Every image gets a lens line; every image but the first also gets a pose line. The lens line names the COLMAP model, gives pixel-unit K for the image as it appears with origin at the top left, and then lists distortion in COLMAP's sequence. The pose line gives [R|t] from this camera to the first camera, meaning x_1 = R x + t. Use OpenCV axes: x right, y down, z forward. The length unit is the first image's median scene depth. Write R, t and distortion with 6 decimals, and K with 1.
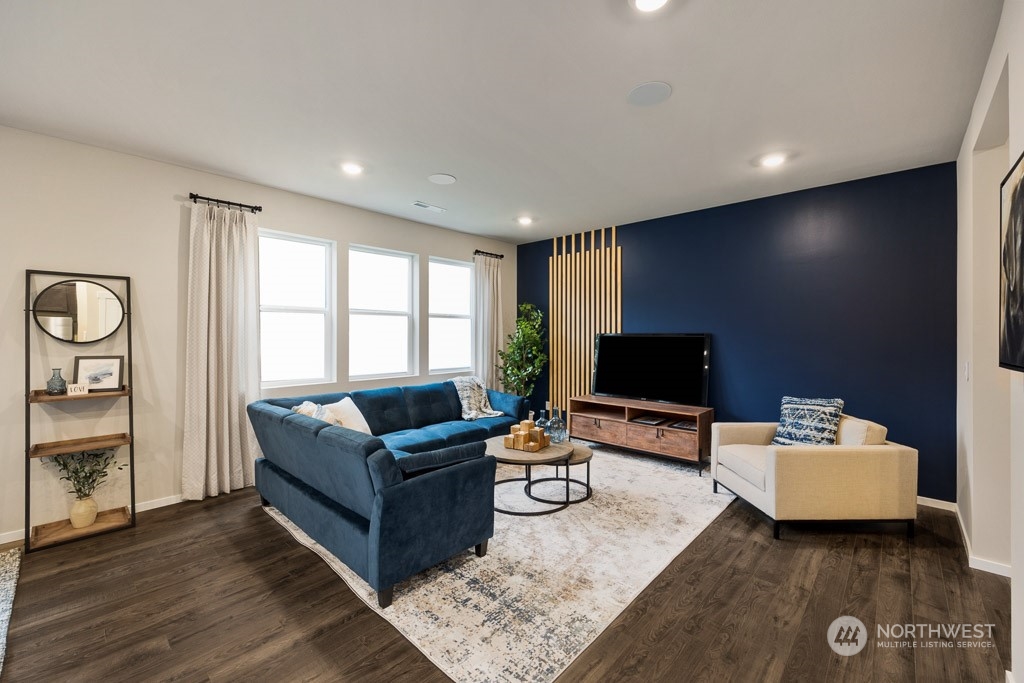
lens RADIAL K [[423.6, 0, 508.2], [0, 423.6, 330.7], [0, 0, 1]] dist [-0.003959, 0.000869]
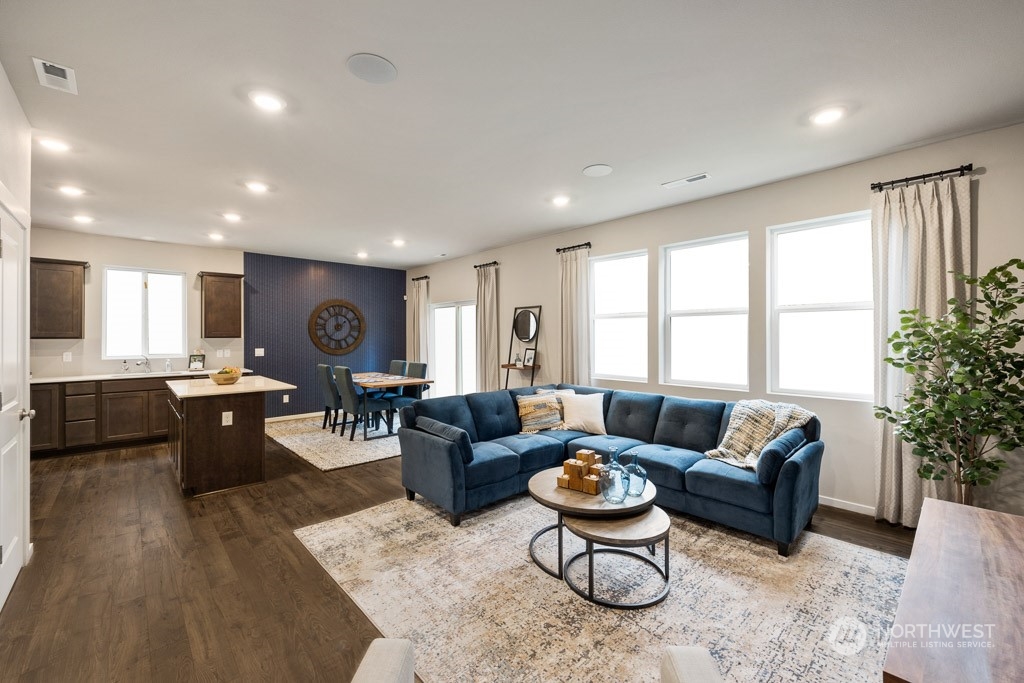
lens RADIAL K [[423.6, 0, 521.5], [0, 423.6, 332.9], [0, 0, 1]] dist [-0.003959, 0.000869]
pose [[-0.071252, -0.007594, -0.997429, 0.799435], [0.011500, 0.999898, -0.008434, 0.004076], [0.997392, -0.012071, -0.071158, 0.921796]]
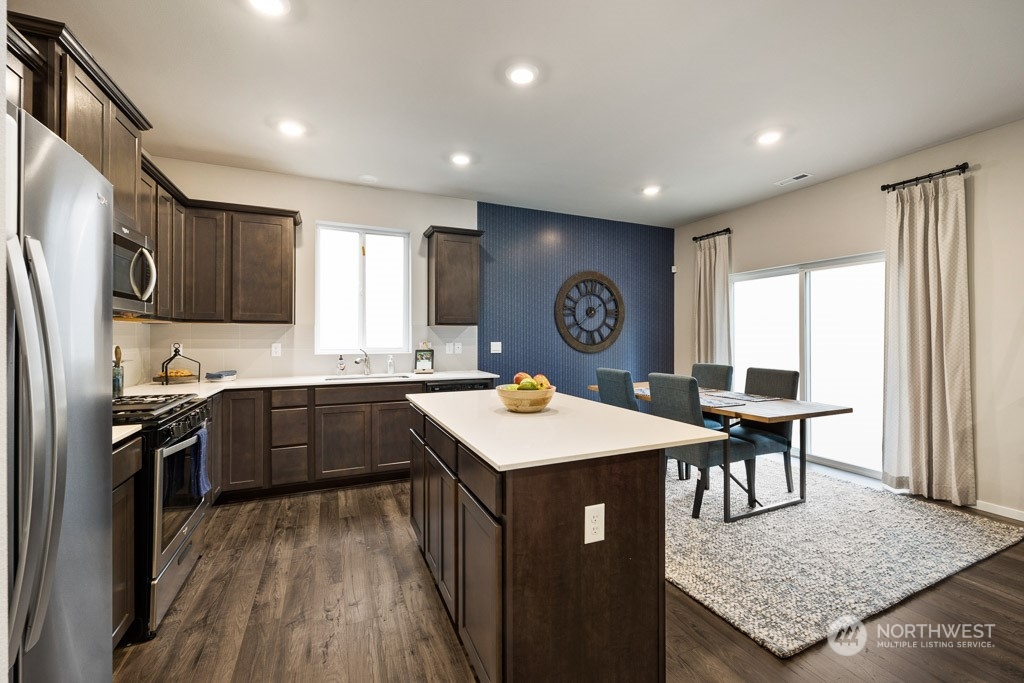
lens RADIAL K [[423.6, 0, 523.5], [0, 423.6, 333.9], [0, 0, 1]] dist [-0.003959, 0.000869]
pose [[-0.381419, -0.005889, -0.924384, 0.171734], [0.007970, 0.999922, -0.009658, 0.032792], [0.924368, -0.011051, -0.381342, 0.194855]]
